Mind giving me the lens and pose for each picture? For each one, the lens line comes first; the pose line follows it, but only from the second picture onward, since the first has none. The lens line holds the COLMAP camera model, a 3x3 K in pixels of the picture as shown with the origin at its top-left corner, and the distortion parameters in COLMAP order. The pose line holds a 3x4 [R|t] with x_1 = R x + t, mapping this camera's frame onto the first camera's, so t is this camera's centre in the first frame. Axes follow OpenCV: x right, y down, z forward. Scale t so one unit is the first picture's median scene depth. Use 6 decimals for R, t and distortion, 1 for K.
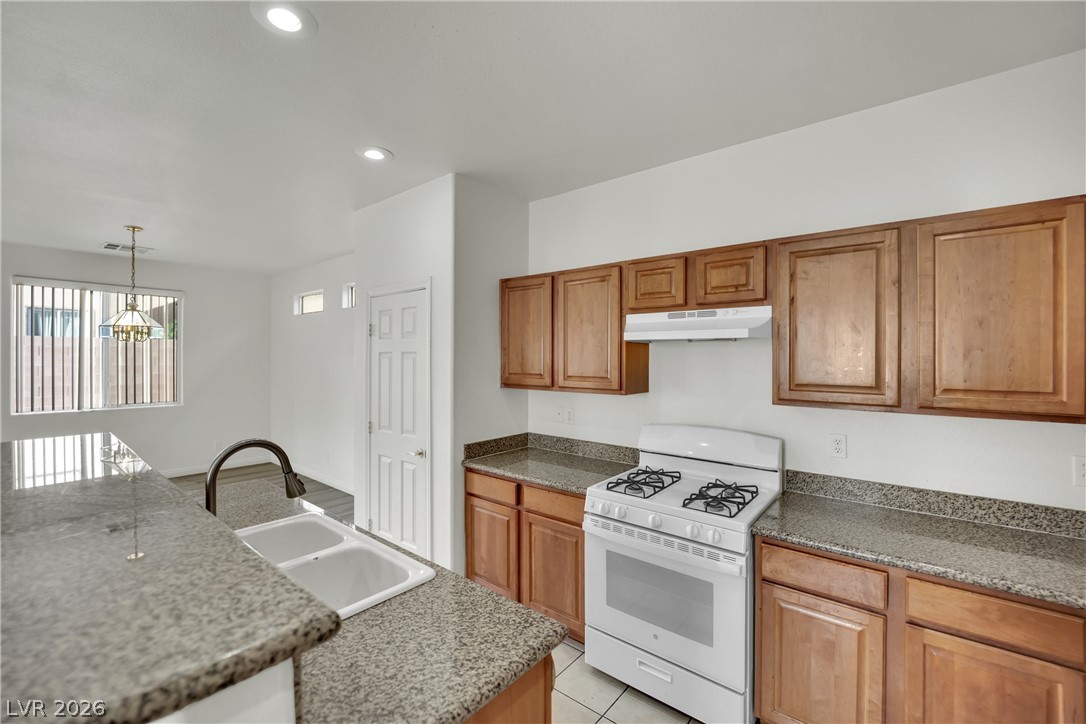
lens RADIAL K [[451.0, 0, 539.2], [0, 451.0, 355.9], [0, 0, 1]] dist [-0.016921, -0.000121]
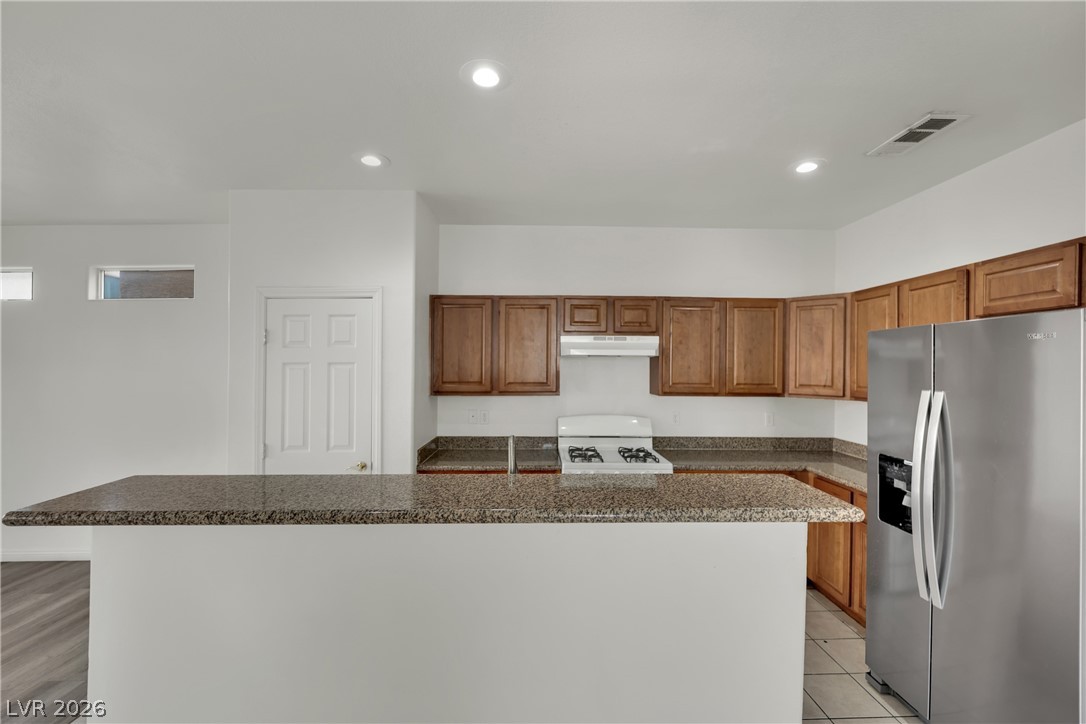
lens RADIAL K [[451.0, 0, 557.4], [0, 451.0, 356.9], [0, 0, 1]] dist [-0.016921, -0.000121]
pose [[0.756840, 0.007546, 0.653556, -0.746591], [-0.004691, 0.999970, -0.006113, -0.021008], [-0.653583, 0.001561, 0.756853, -0.012607]]
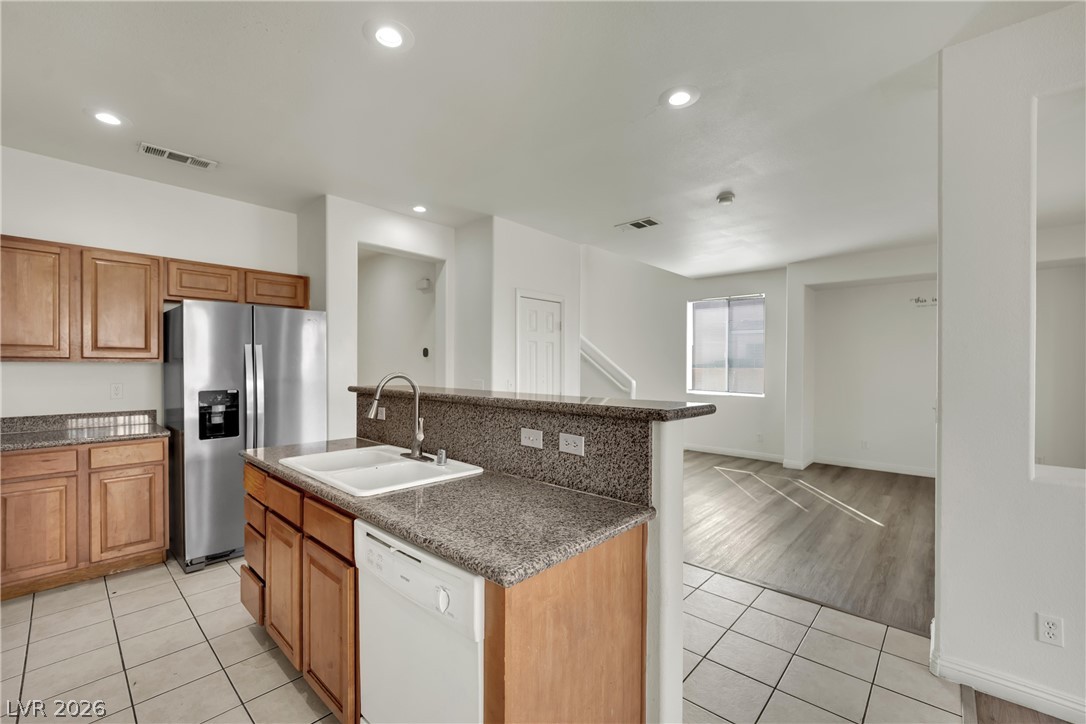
lens RADIAL K [[451.0, 0, 551.7], [0, 451.0, 374.9], [0, 0, 1]] dist [-0.016921, -0.000121]
pose [[-0.999093, -0.010444, 0.041278, -0.698547], [-0.009679, 0.999778, 0.018703, 0.093203], [-0.041465, 0.018287, -0.998973, 1.429317]]
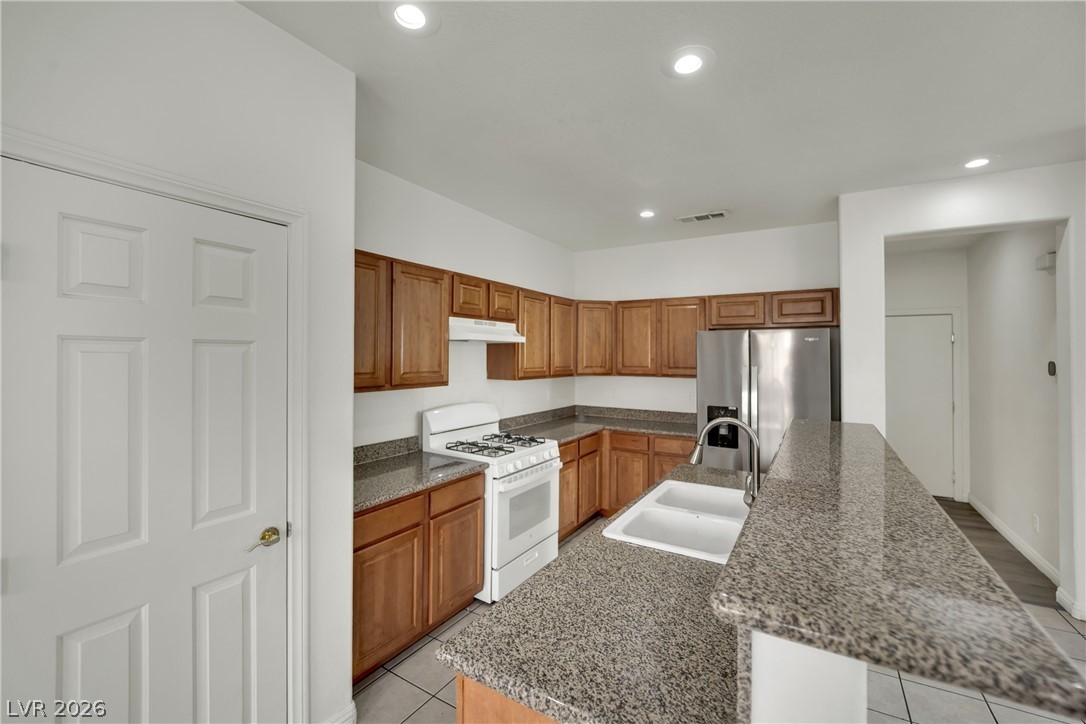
lens RADIAL K [[451.0, 0, 544.2], [0, 451.0, 347.8], [0, 0, 1]] dist [-0.016921, -0.000121]
pose [[-0.151104, 0.011020, 0.988456, -1.073293], [-0.010385, 0.999865, -0.012735, 0.002358], [-0.988463, -0.012190, -0.150969, 1.004414]]
